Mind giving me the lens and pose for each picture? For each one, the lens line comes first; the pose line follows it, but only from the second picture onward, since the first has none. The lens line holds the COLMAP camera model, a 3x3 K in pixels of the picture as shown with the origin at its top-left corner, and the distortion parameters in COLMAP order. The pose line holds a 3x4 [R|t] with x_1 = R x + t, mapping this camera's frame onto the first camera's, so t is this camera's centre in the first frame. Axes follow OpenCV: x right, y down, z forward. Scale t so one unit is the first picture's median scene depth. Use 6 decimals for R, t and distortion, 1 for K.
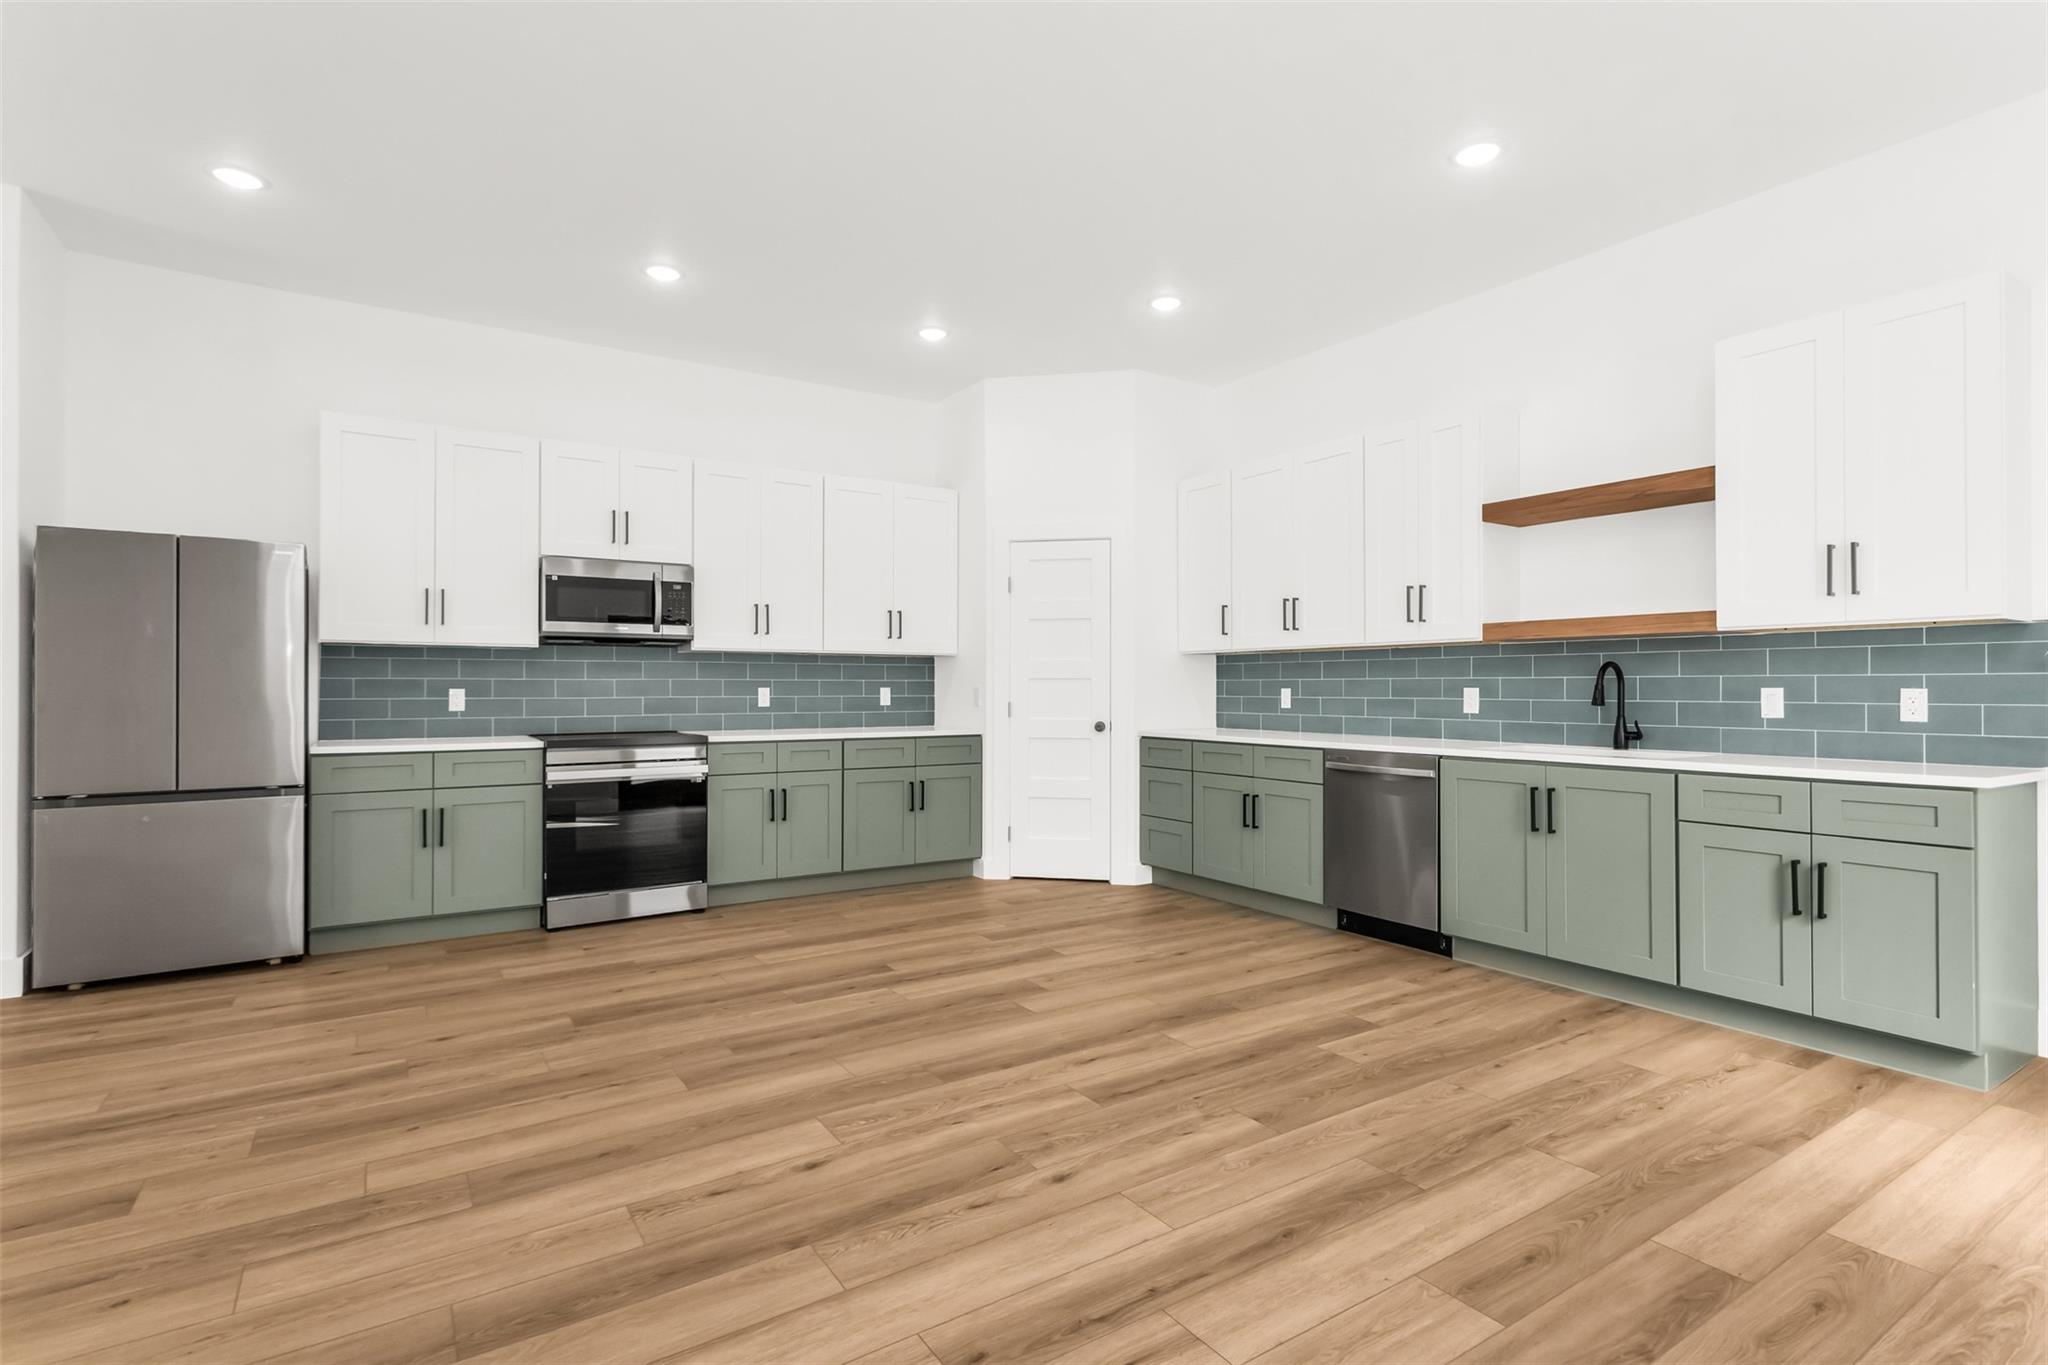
lens RADIAL K [[991.9, 0, 1016.2], [0, 991.9, 679.2], [0, 0, 1]] dist [0.002559, 0.001596]
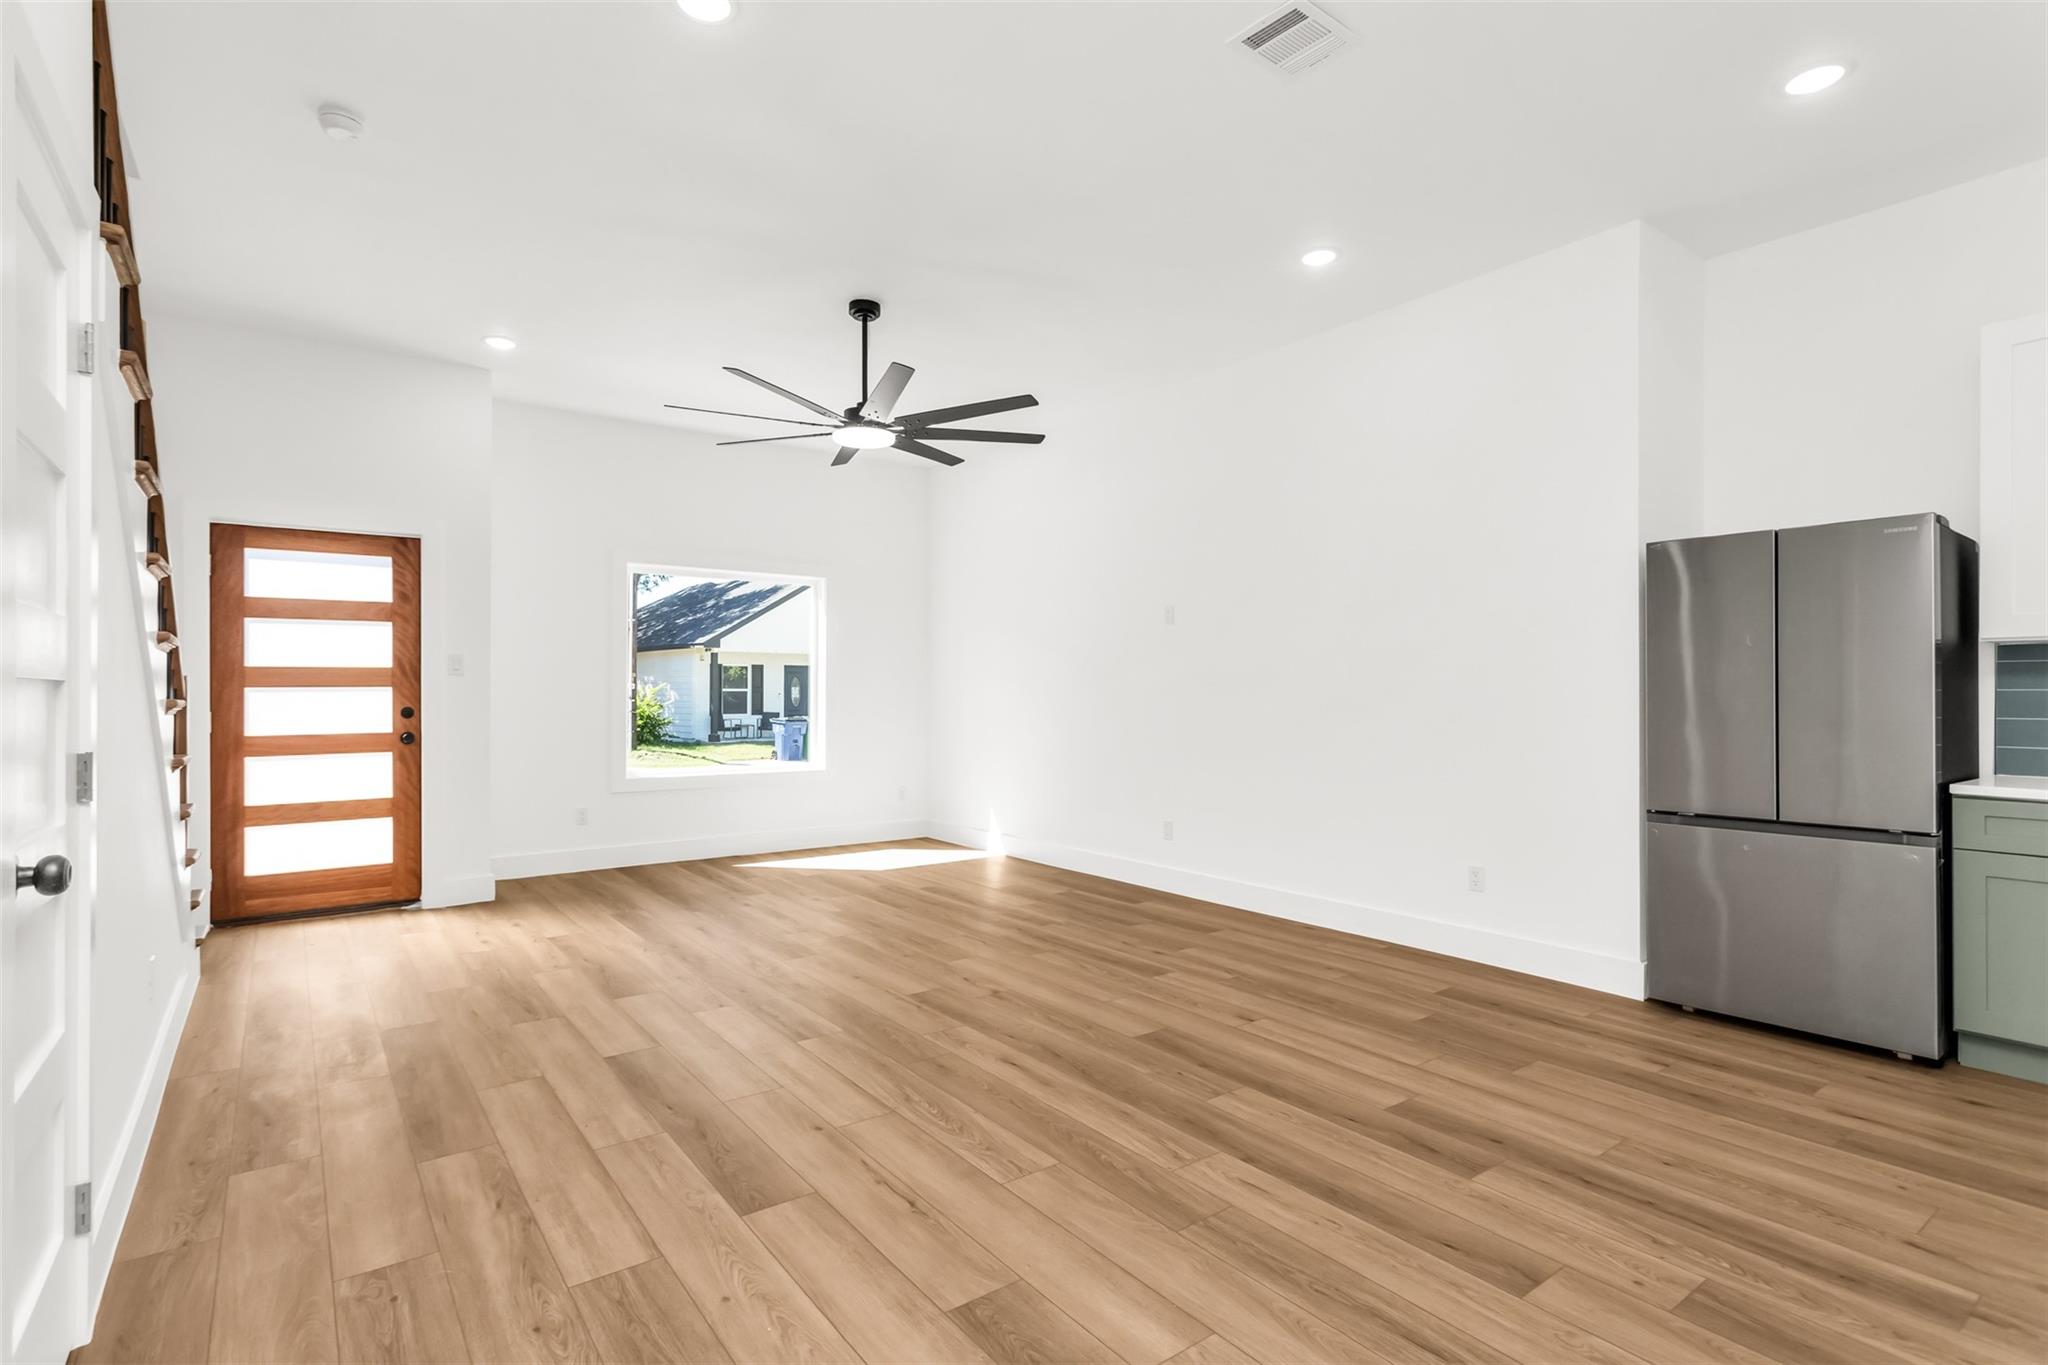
lens RADIAL K [[991.9, 0, 1023.5], [0, 991.9, 686.4], [0, 0, 1]] dist [0.002559, 0.001596]
pose [[0.063523, -0.005183, -0.997967, -0.010222], [0.010040, 0.999939, -0.004554, -0.009262], [0.997930, -0.009731, 0.063571, 0.280903]]
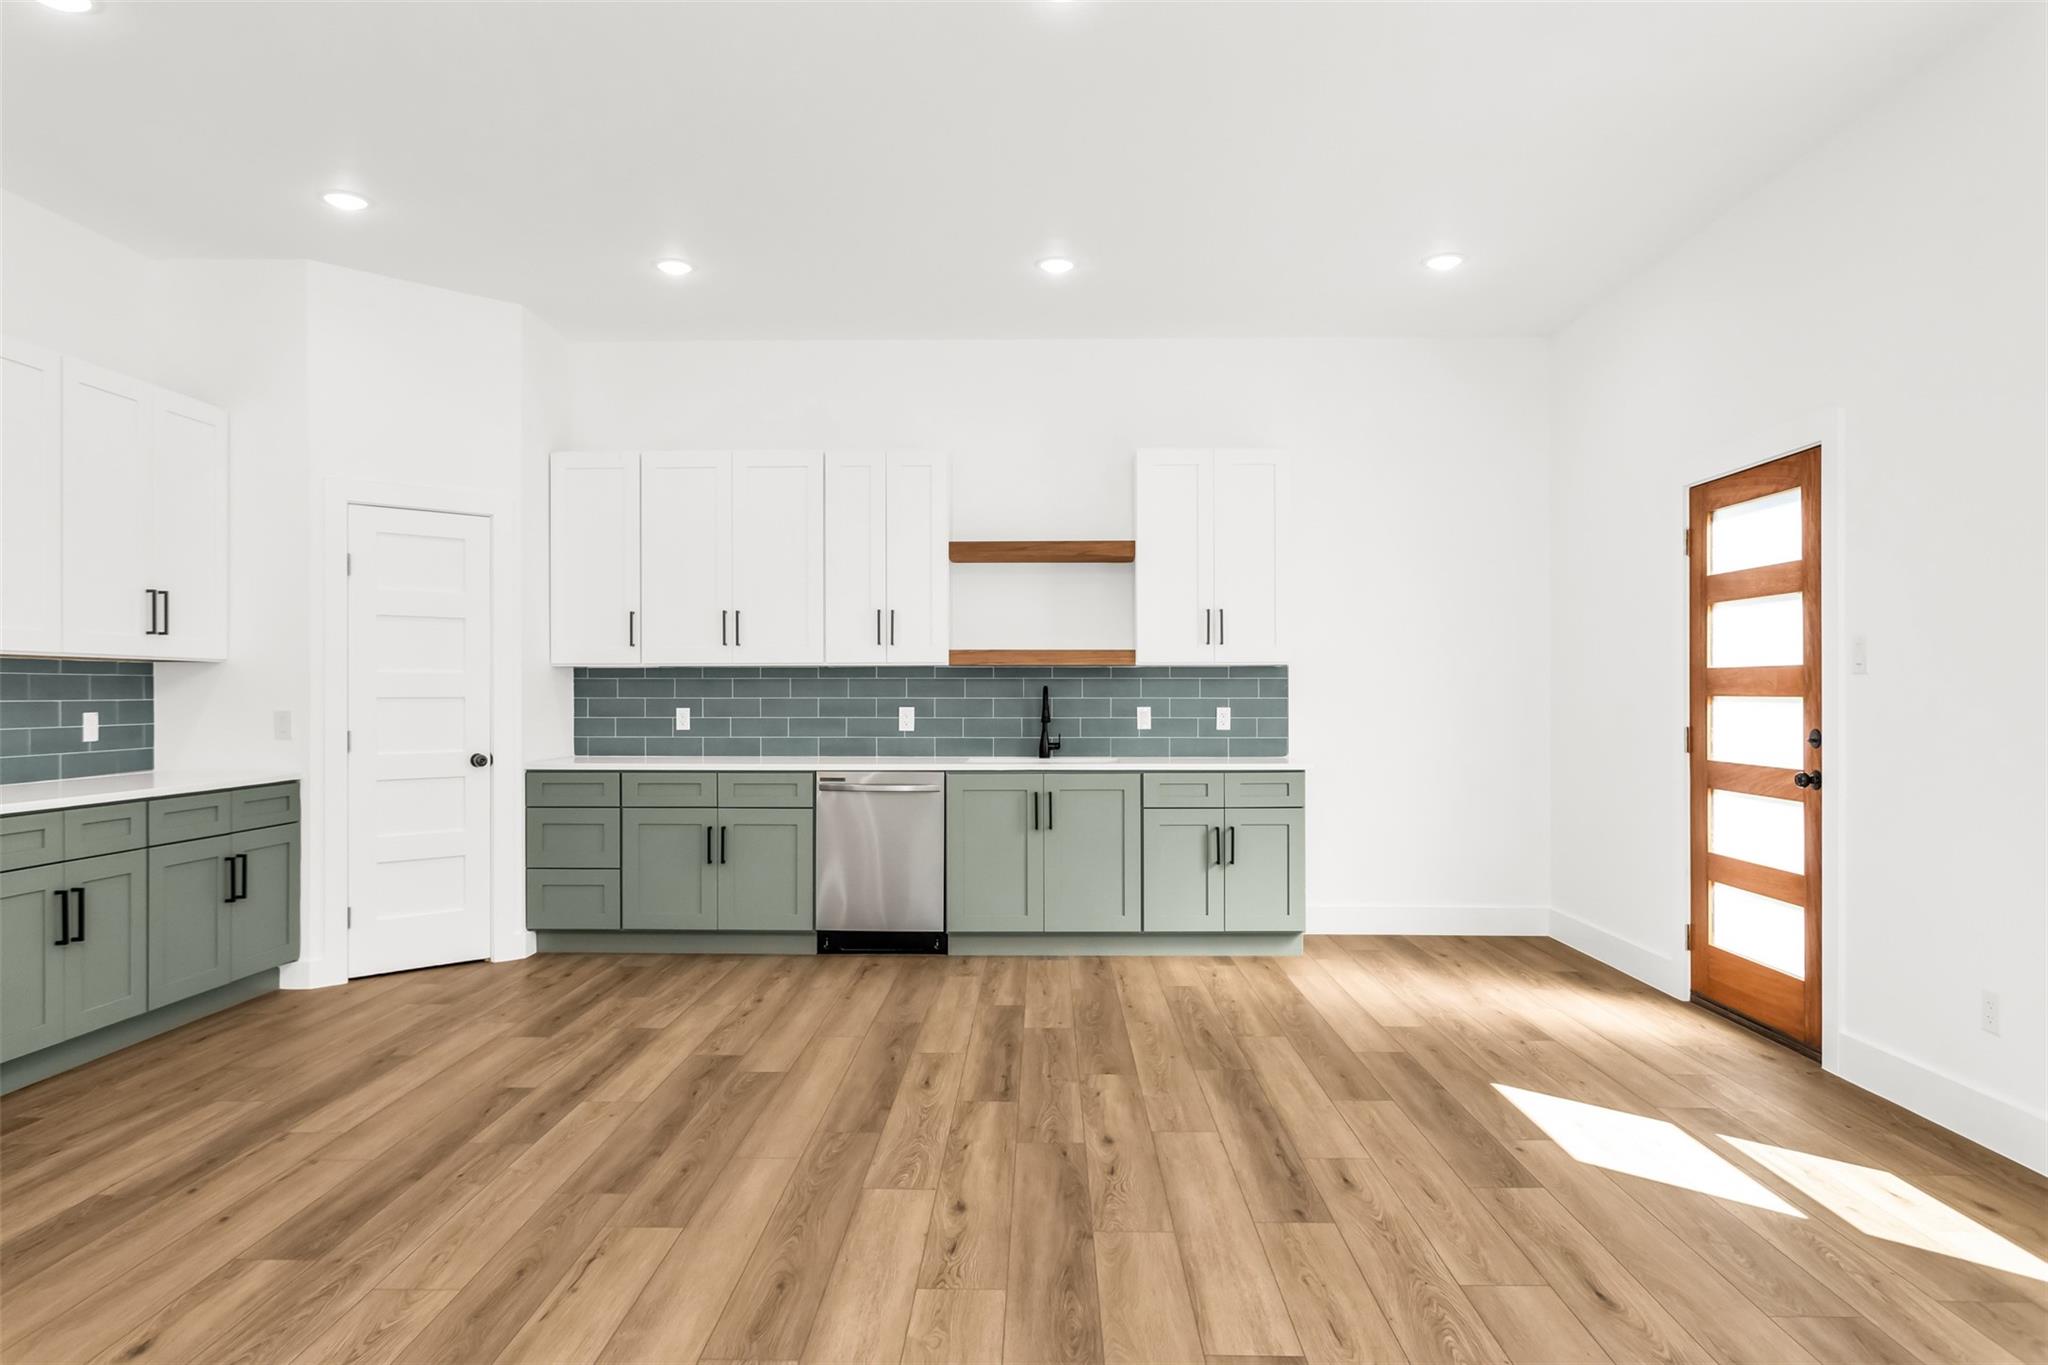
lens RADIAL K [[1295.2, 0, 1018.2], [0, 1295.2, 692.8], [0, 0, 1]] dist [-0.006899, 0.005358]
pose [[0.563345, -0.001829, 0.826220, -0.761063], [-0.006352, 0.999958, 0.006545, -0.020246], [-0.826197, -0.008935, 0.563310, 0.139352]]
